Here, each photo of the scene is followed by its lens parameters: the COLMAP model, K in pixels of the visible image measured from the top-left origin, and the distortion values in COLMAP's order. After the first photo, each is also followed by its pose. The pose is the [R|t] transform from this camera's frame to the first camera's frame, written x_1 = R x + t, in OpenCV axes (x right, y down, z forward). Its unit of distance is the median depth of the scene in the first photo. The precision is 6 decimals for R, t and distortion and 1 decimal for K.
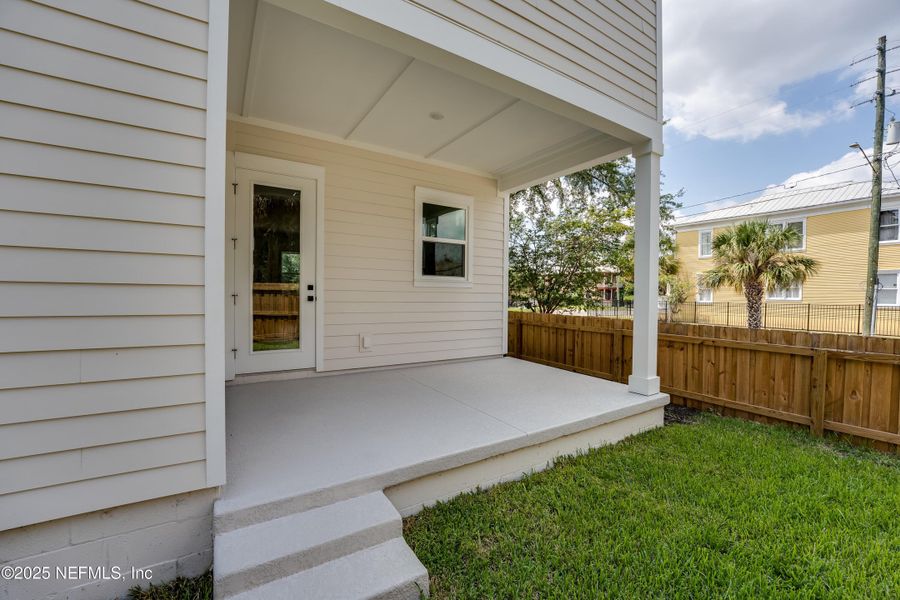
lens RADIAL K [[368.0, 0, 450.4], [0, 368.0, 297.9], [0, 0, 1]] dist [-0.024645, 0.001066]
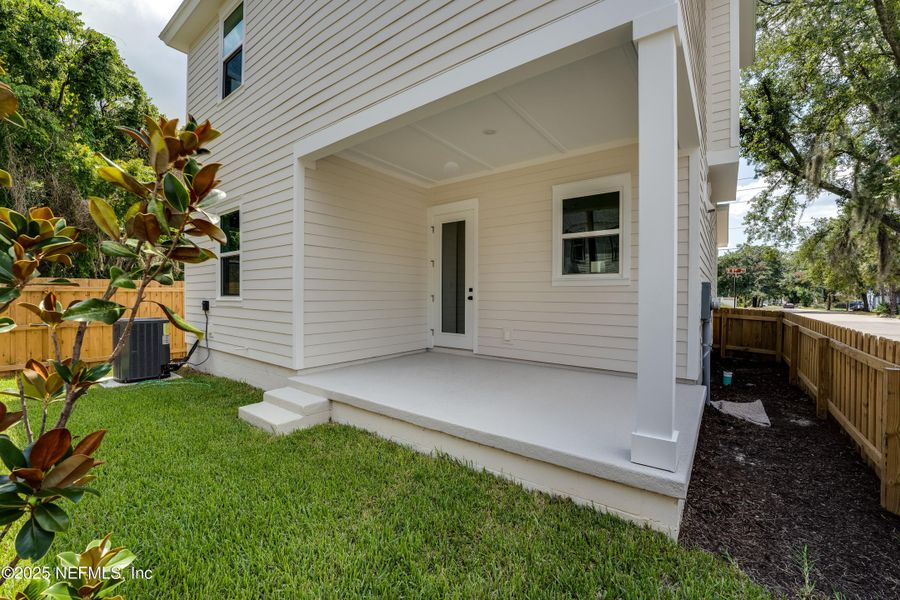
lens RADIAL K [[368.0, 0, 449.2], [0, 368.0, 298.5], [0, 0, 1]] dist [-0.024645, 0.001066]
pose [[0.343930, -0.000743, -0.938995, 0.870502], [-0.010261, 0.999937, -0.004550, 0.010561], [0.938939, 0.011200, 0.343901, 0.462760]]
